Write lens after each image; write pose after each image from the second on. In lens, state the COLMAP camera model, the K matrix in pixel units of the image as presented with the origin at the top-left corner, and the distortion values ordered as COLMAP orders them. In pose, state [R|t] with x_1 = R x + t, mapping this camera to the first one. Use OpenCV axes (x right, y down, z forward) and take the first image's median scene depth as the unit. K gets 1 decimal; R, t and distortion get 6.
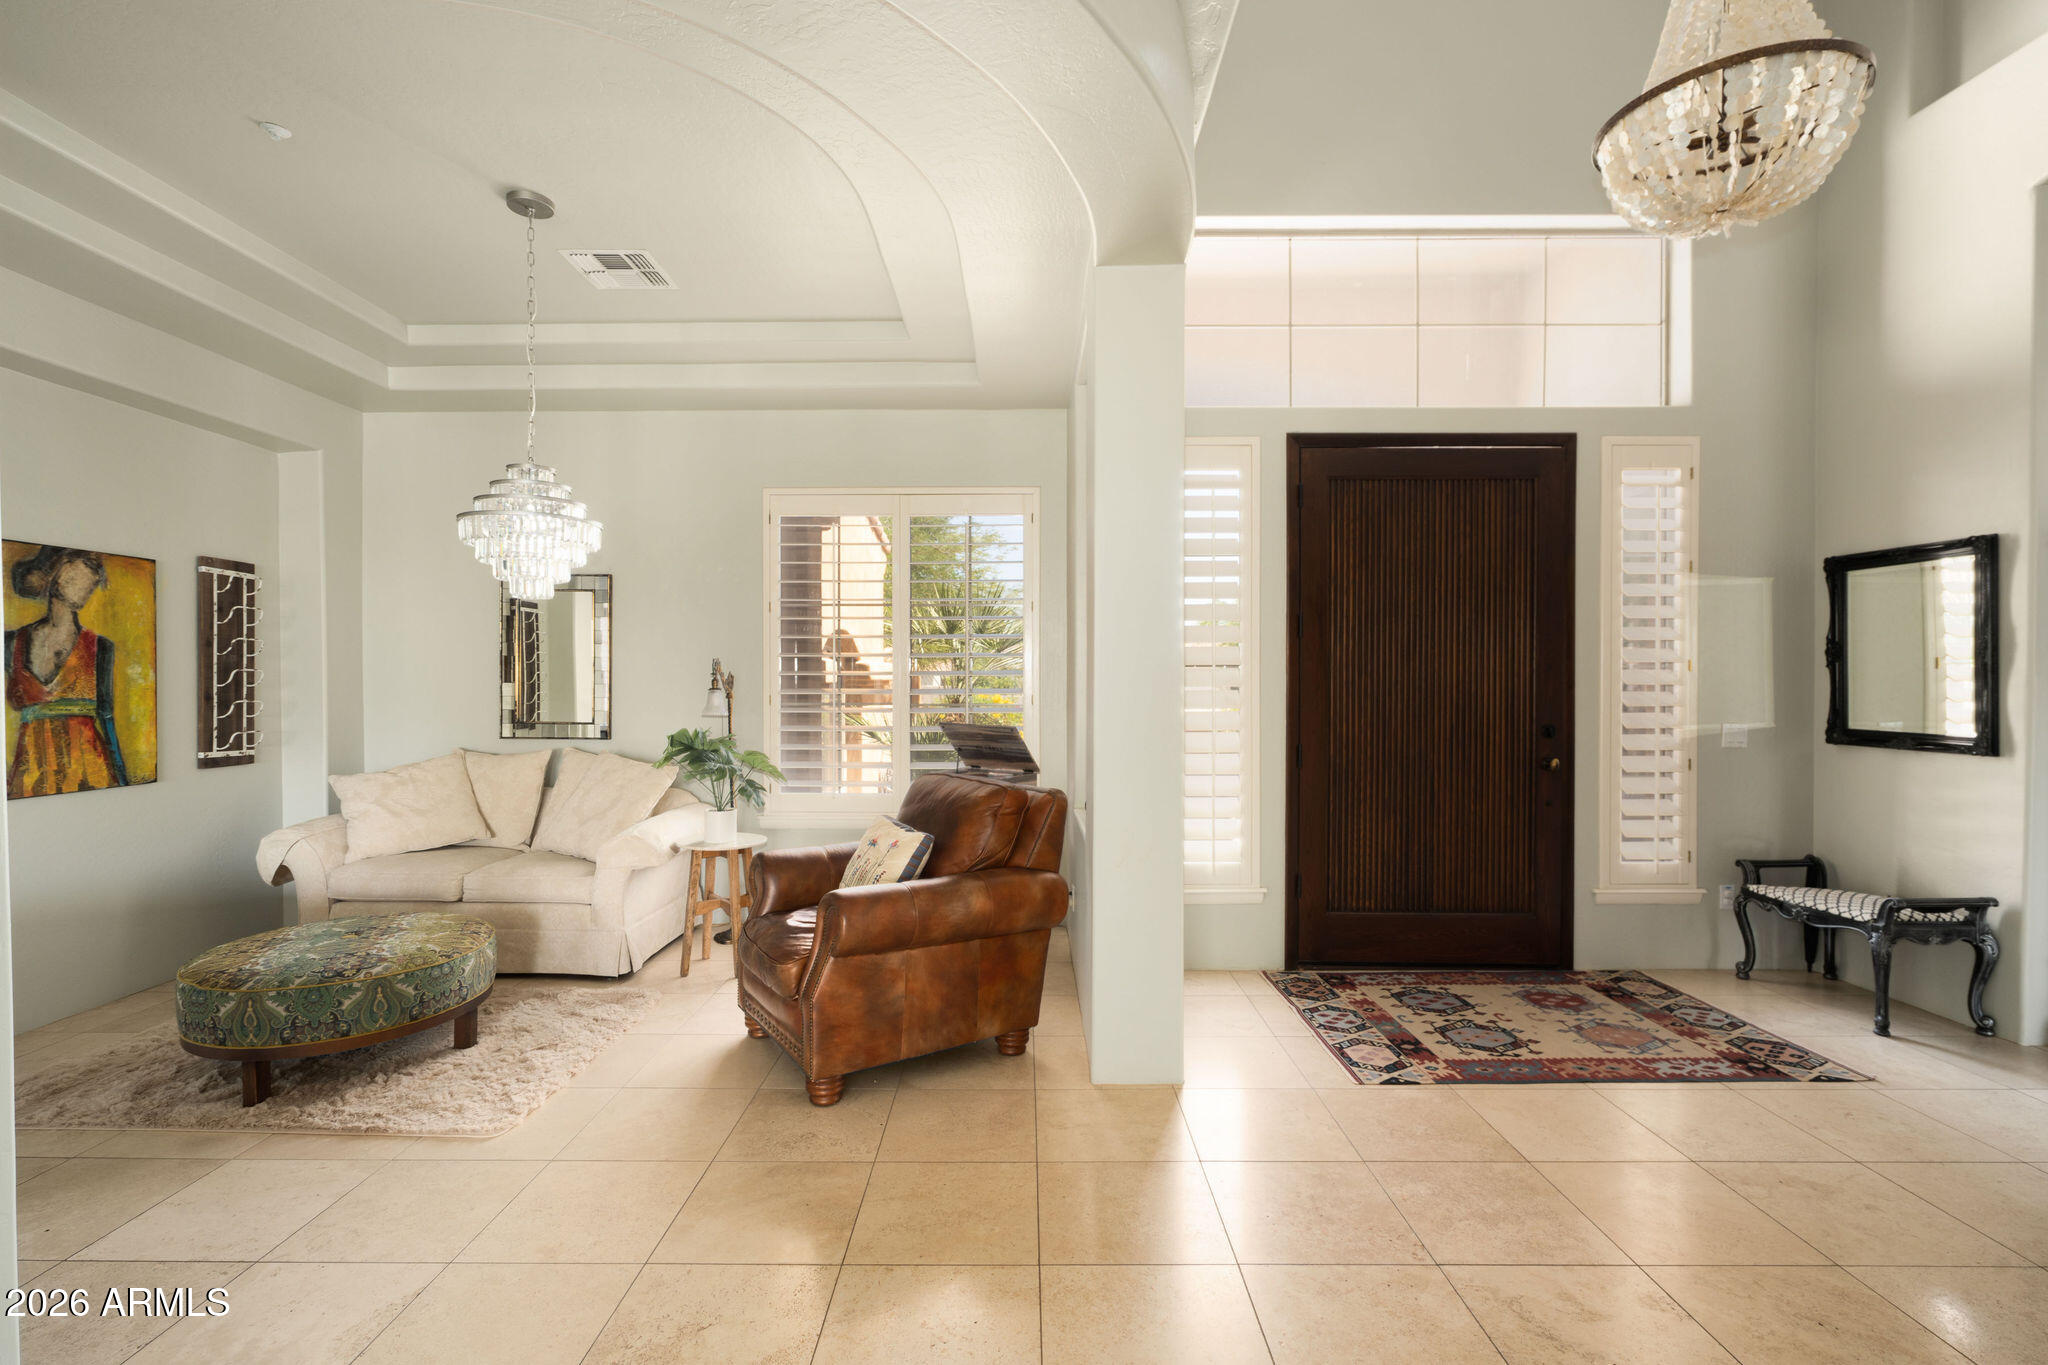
lens RADIAL K [[928.2, 0, 1029.7], [0, 928.2, 687.2], [0, 0, 1]] dist [-0.003320, 0.000268]
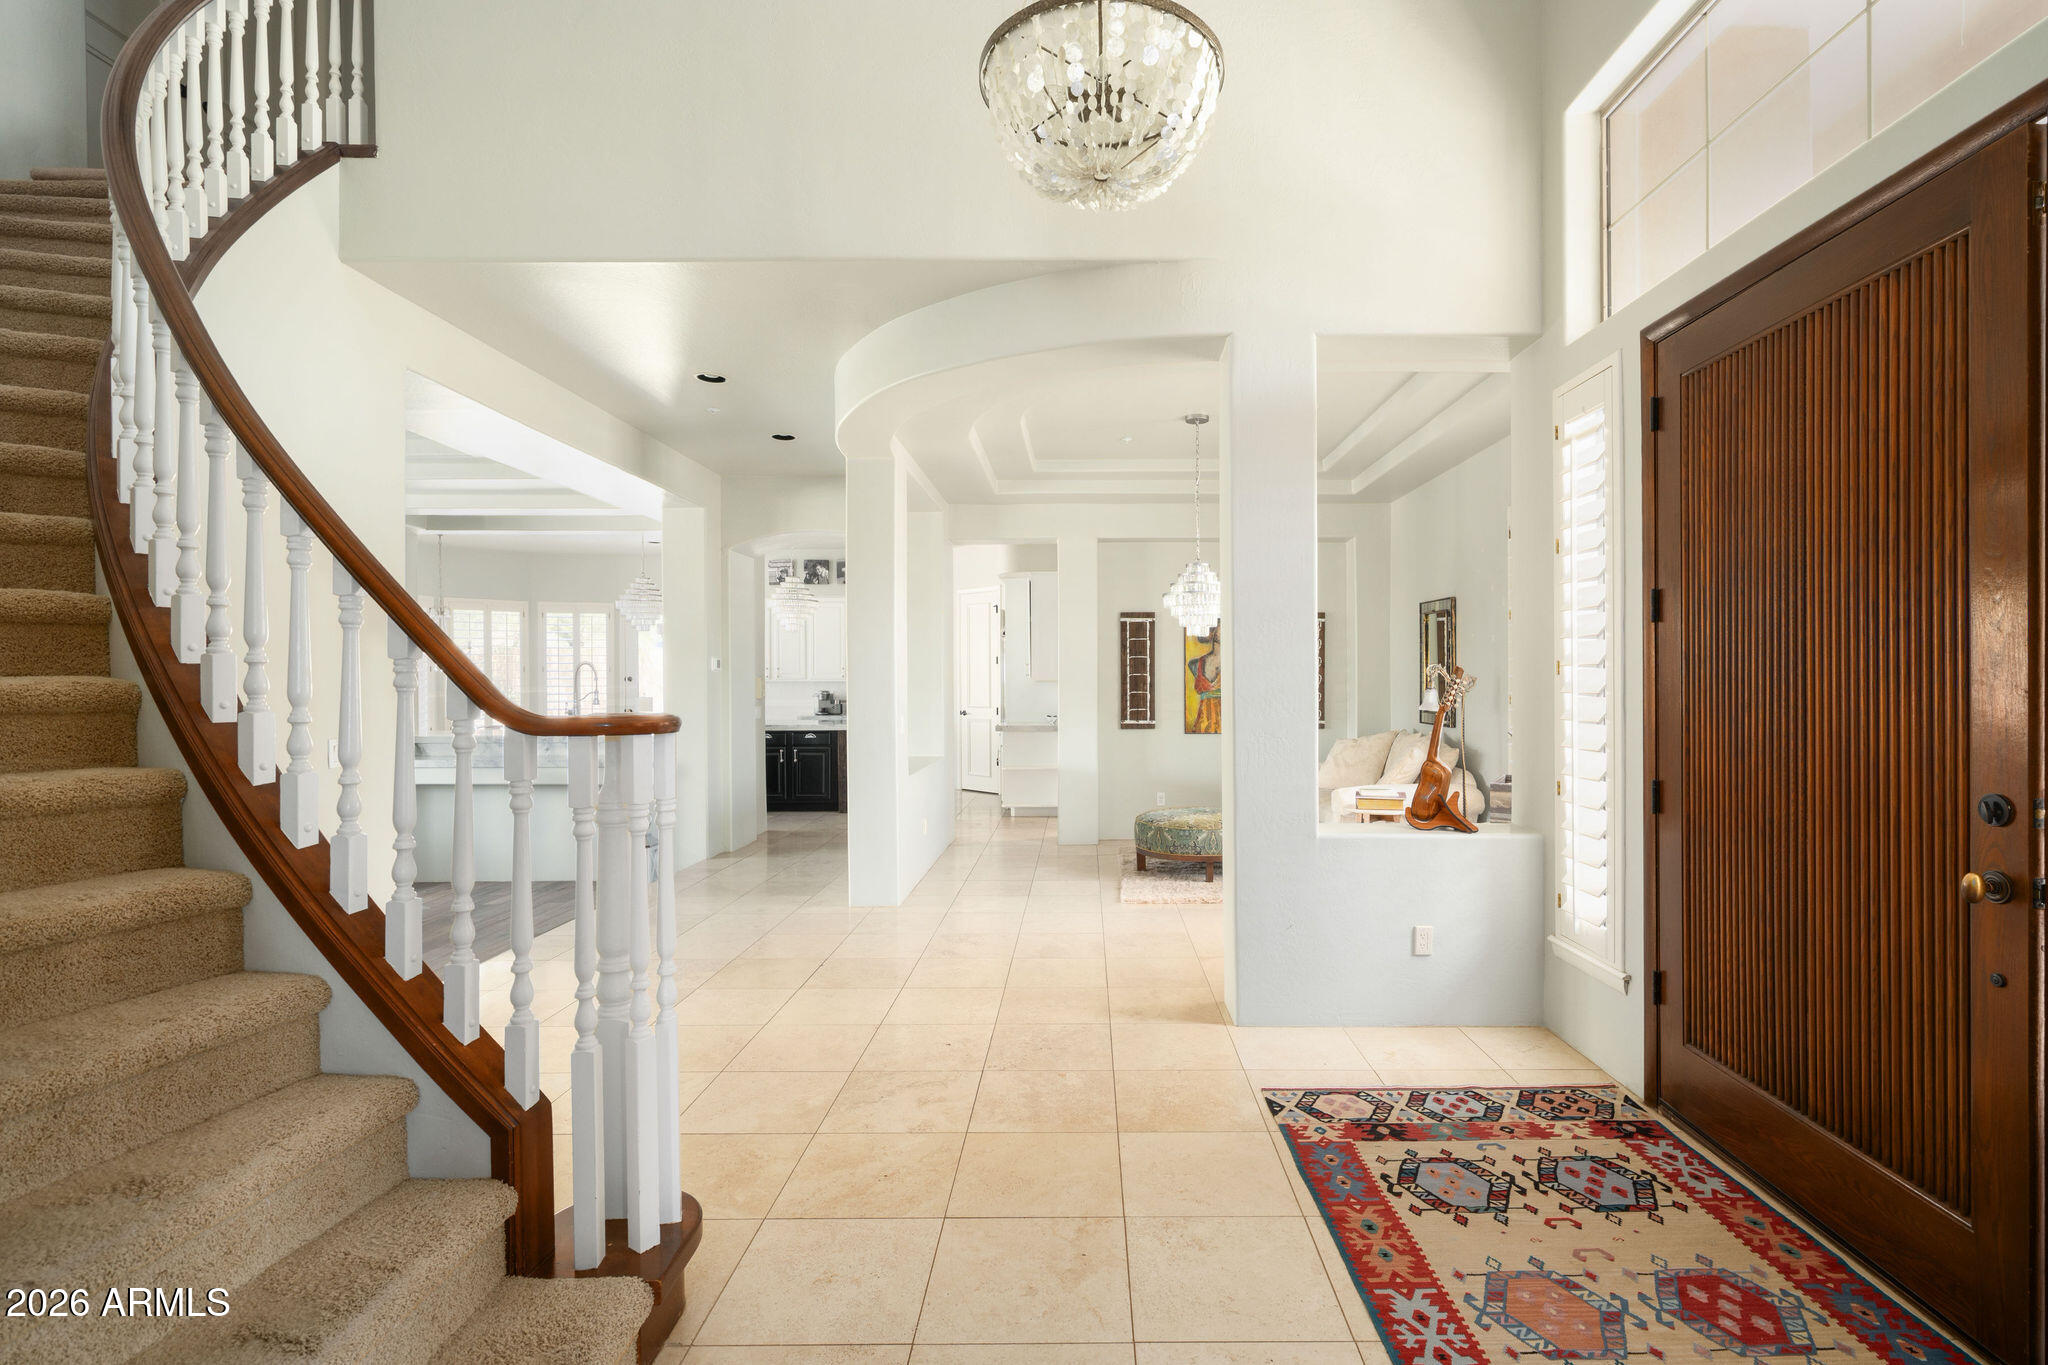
lens RADIAL K [[928.2, 0, 1037.6], [0, 928.2, 680.7], [0, 0, 1]] dist [-0.003320, 0.000268]
pose [[-0.025278, 0.004070, -0.999672, 1.146632], [-0.000162, 0.999992, 0.004076, -0.016473], [0.999680, 0.000265, -0.025277, 0.656343]]
